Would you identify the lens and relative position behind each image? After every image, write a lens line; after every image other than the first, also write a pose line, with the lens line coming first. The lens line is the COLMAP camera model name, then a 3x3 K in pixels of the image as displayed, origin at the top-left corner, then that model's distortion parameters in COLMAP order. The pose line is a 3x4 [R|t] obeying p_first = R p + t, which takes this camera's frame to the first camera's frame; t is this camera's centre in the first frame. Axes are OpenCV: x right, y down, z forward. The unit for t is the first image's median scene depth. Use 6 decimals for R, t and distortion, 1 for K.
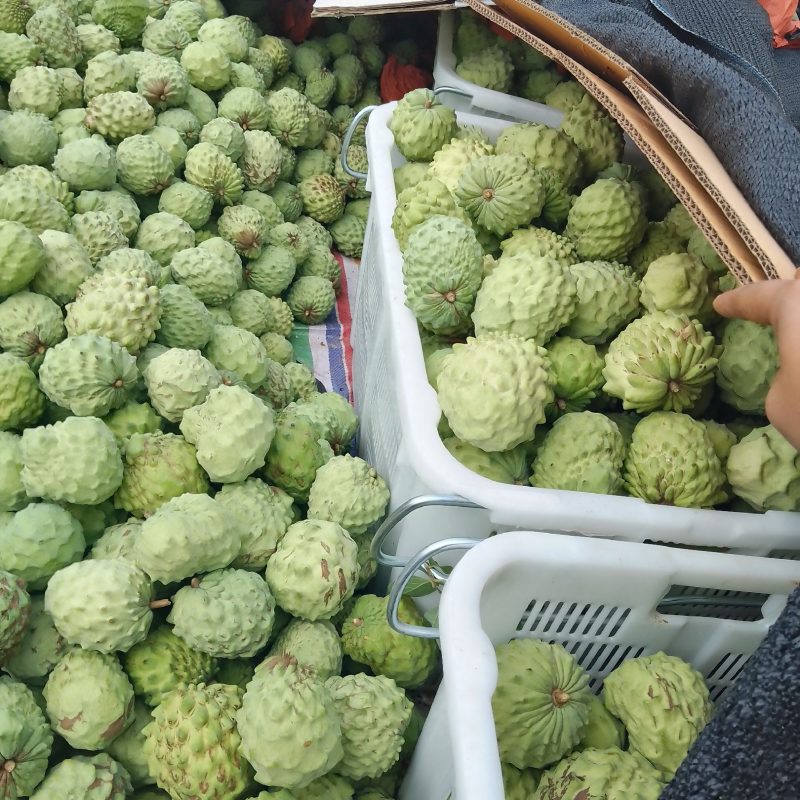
lens RADIAL K [[799.6, 0, 383.8], [0, 799.6, 428.9], [0, 0, 1]] dist [-0.007222, -0.069193]
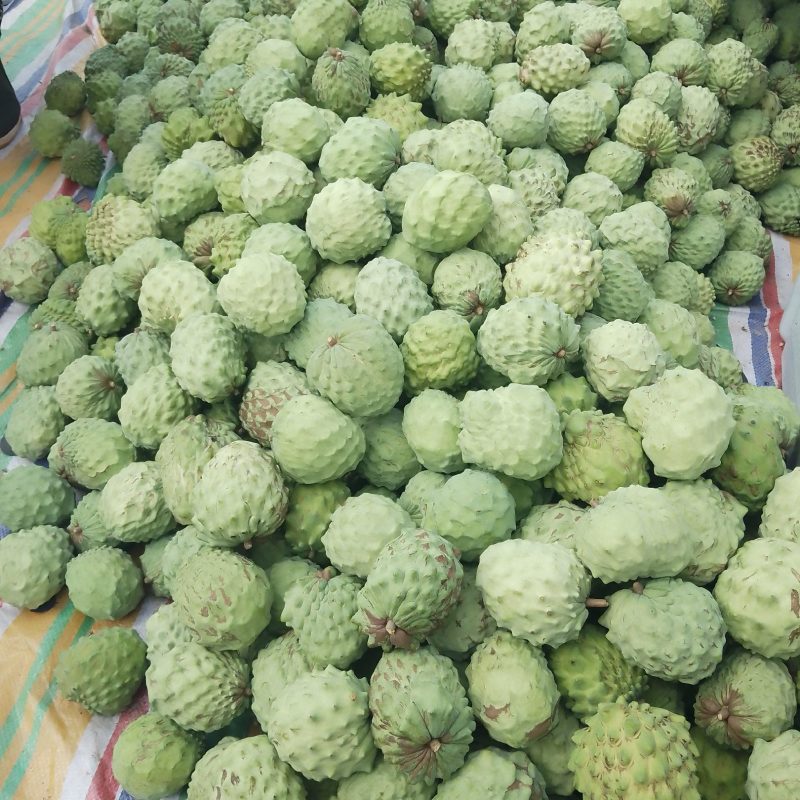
lens RADIAL K [[799.6, 0, 383.8], [0, 799.6, 428.9], [0, 0, 1]] dist [-0.007222, -0.069193]
pose [[0.914215, 0.135442, -0.381926, -0.159327], [-0.122727, 0.990768, 0.057584, 0.002131], [0.386199, -0.005771, 0.922397, 0.068782]]
